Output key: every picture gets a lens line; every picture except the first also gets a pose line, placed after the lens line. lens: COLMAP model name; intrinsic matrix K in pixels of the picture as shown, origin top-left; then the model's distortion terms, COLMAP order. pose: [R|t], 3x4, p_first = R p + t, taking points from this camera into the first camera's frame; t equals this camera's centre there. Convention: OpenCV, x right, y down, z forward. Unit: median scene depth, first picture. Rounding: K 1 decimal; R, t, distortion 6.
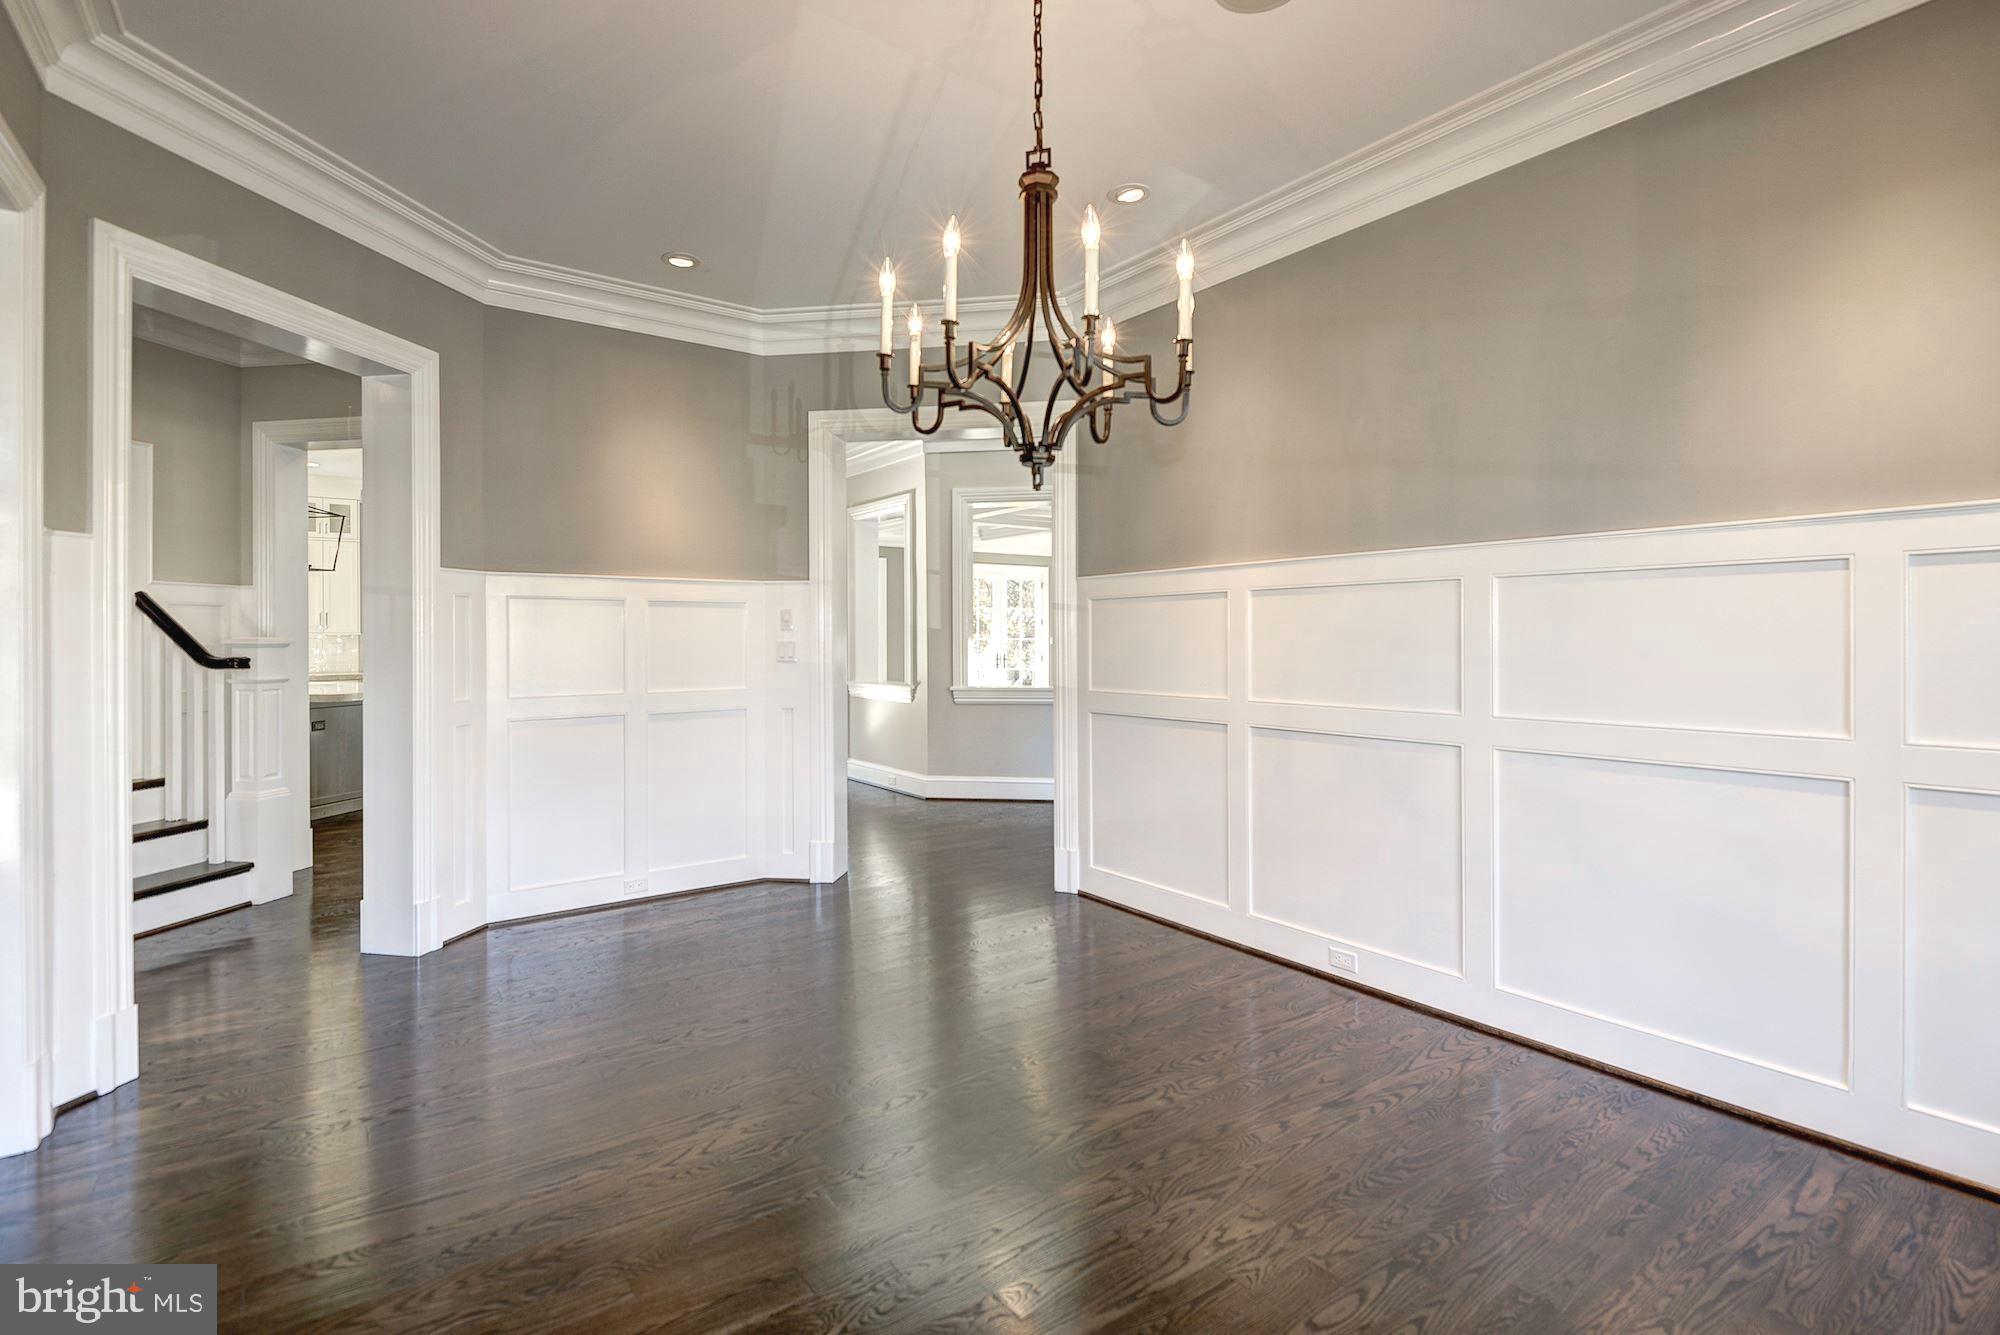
lens RADIAL K [[956.0, 0, 1005.7], [0, 956.0, 648.9], [0, 0, 1]] dist [0.003843, 0.000168]
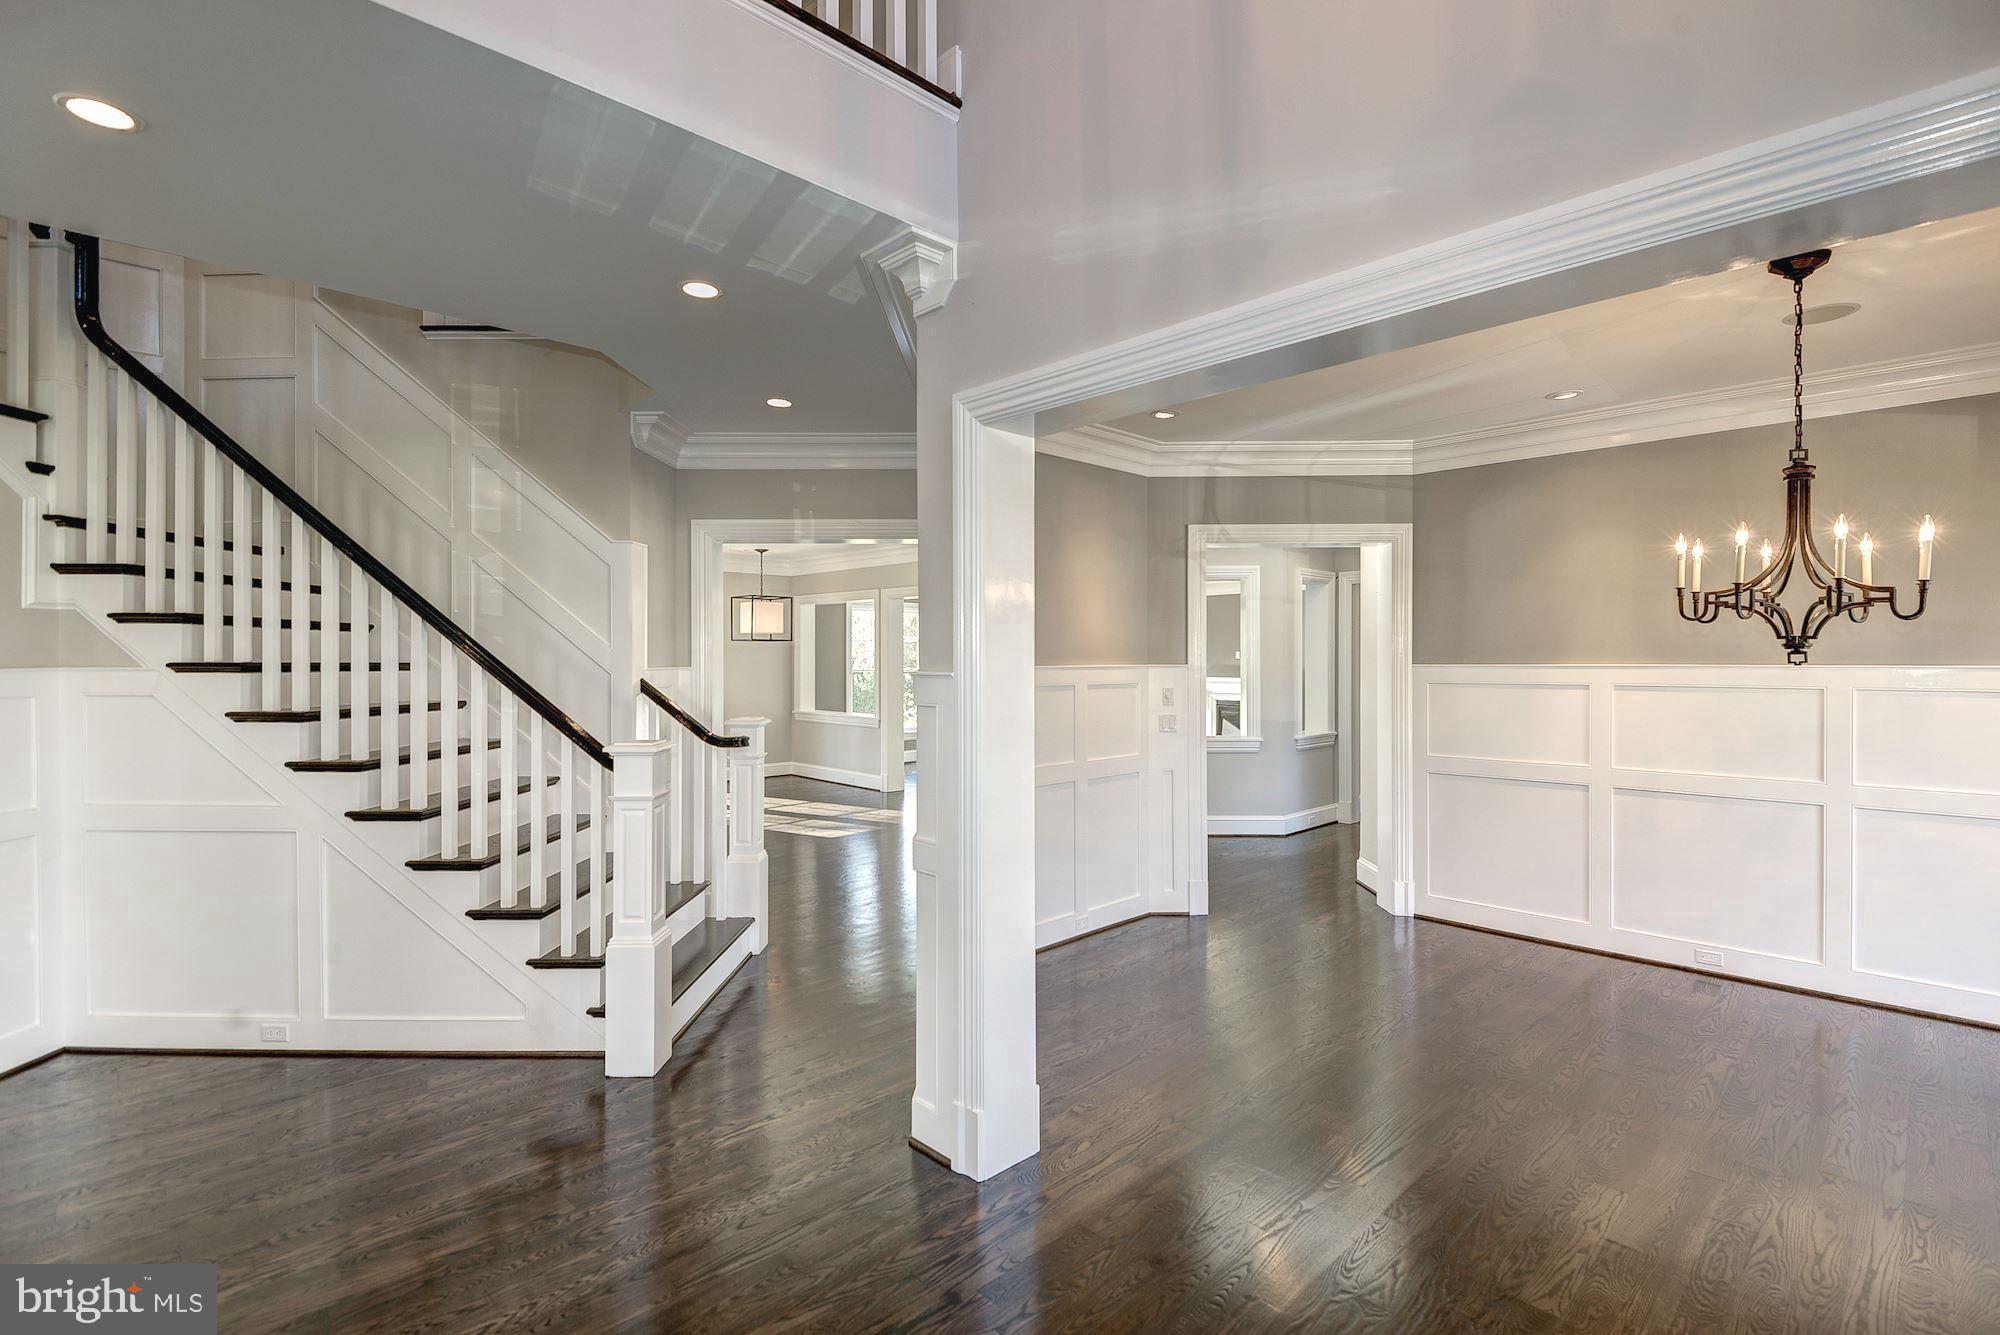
lens RADIAL K [[926.5, 0, 1008.4], [0, 926.5, 657.9], [0, 0, 1]] dist [0.002217, -0.006215]
pose [[0.988404, 0.001838, 0.151837, -0.758389], [0.000562, 0.999876, -0.015764, -0.077836], [-0.151847, 0.015667, 0.988280, -0.157078]]
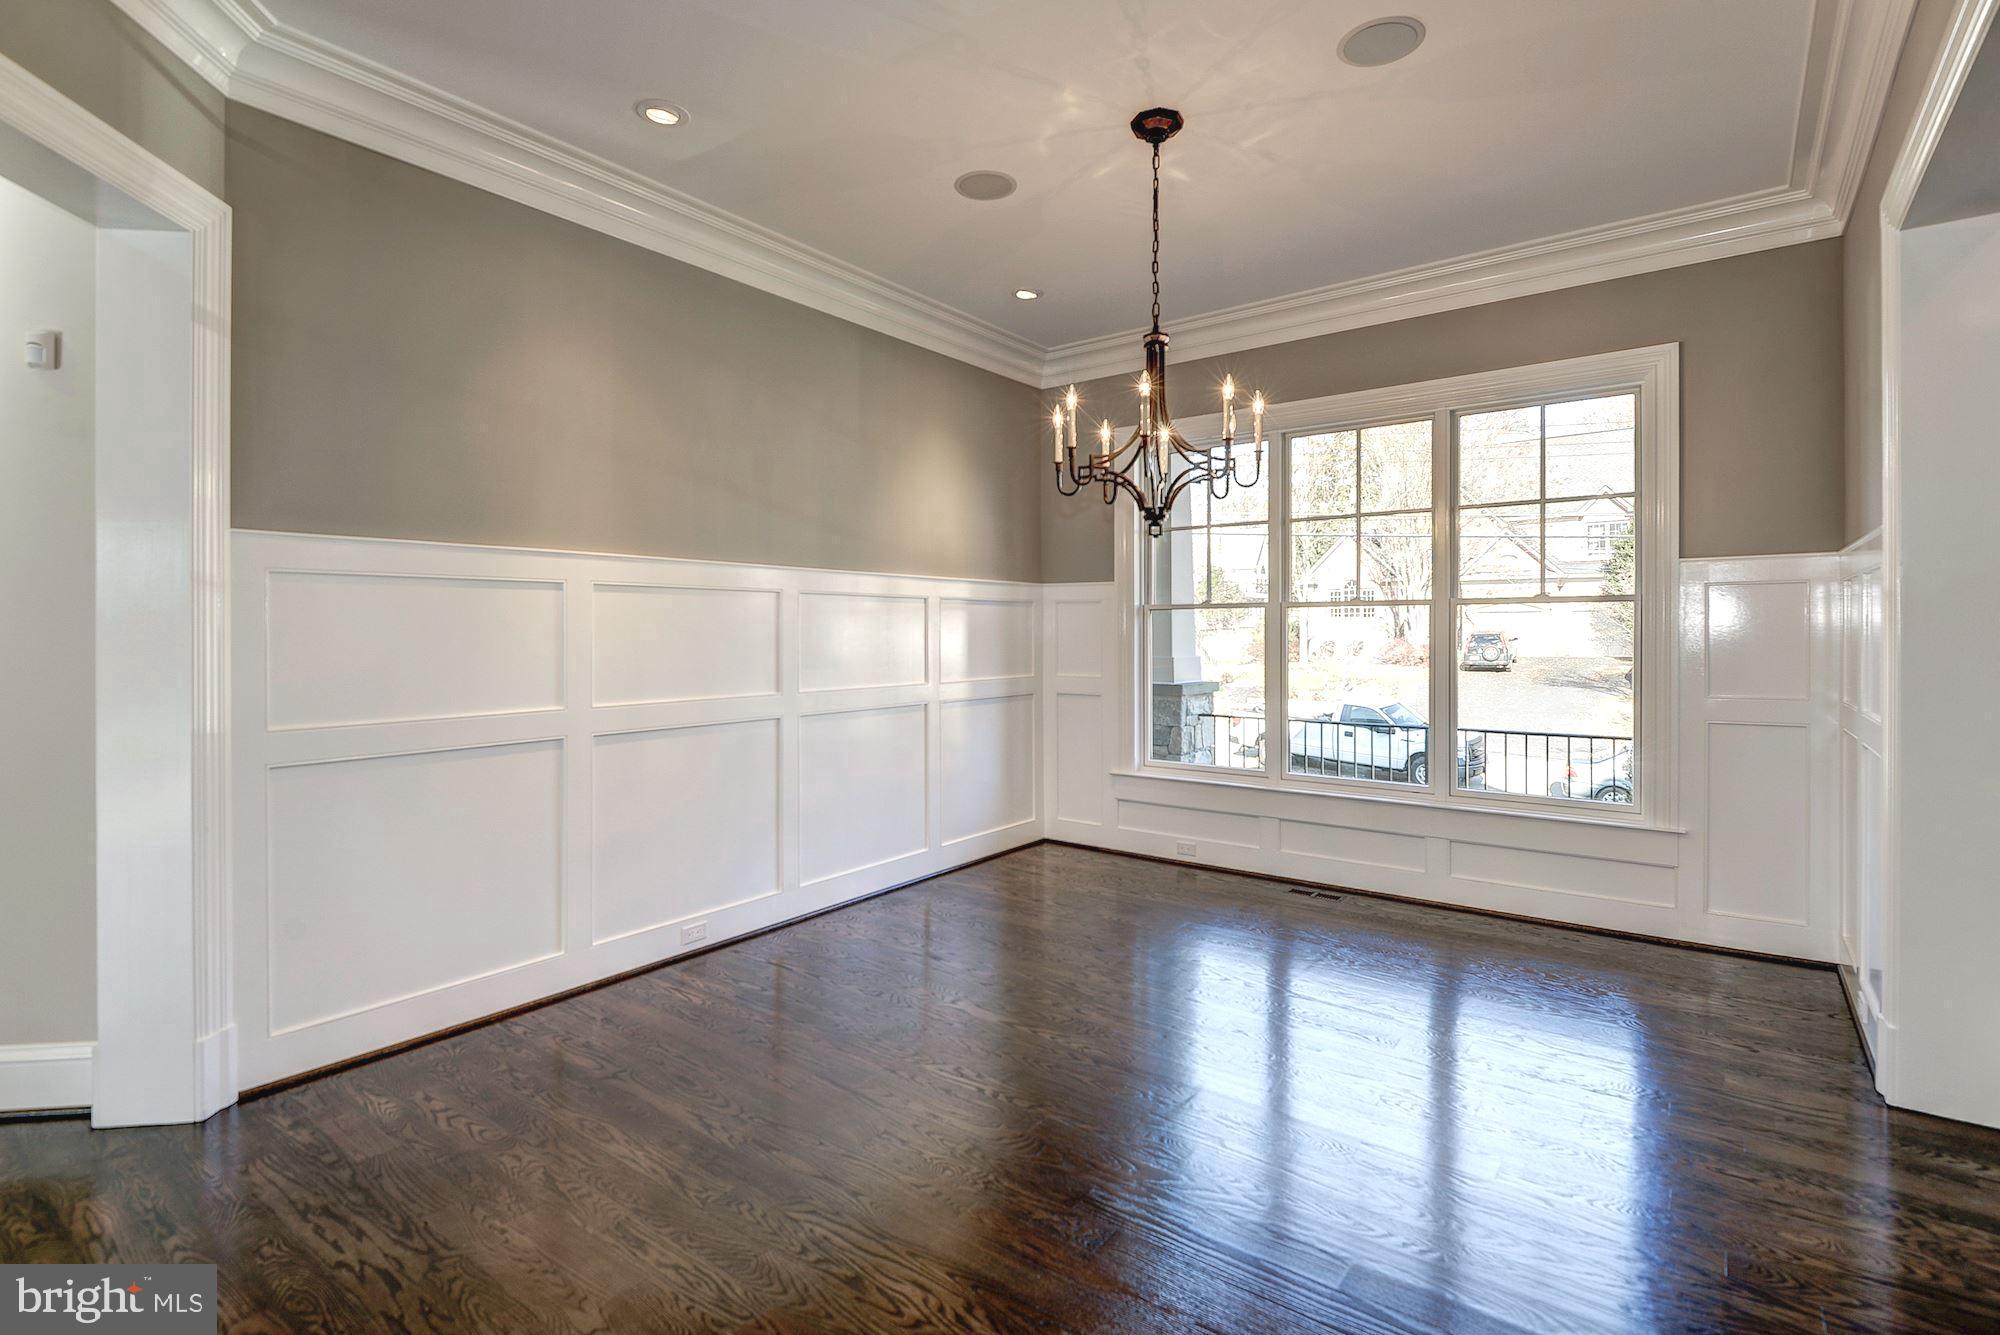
lens RADIAL K [[930.5, 0, 995.2], [0, 930.5, 638.8], [0, 0, 1]] dist [0.002471, 0.000034]
pose [[-0.309908, 0.002379, 0.950764, -0.675755], [0.020236, 0.999787, 0.004094, -0.005184], [-0.950551, 0.020509, -0.309890, 0.885120]]
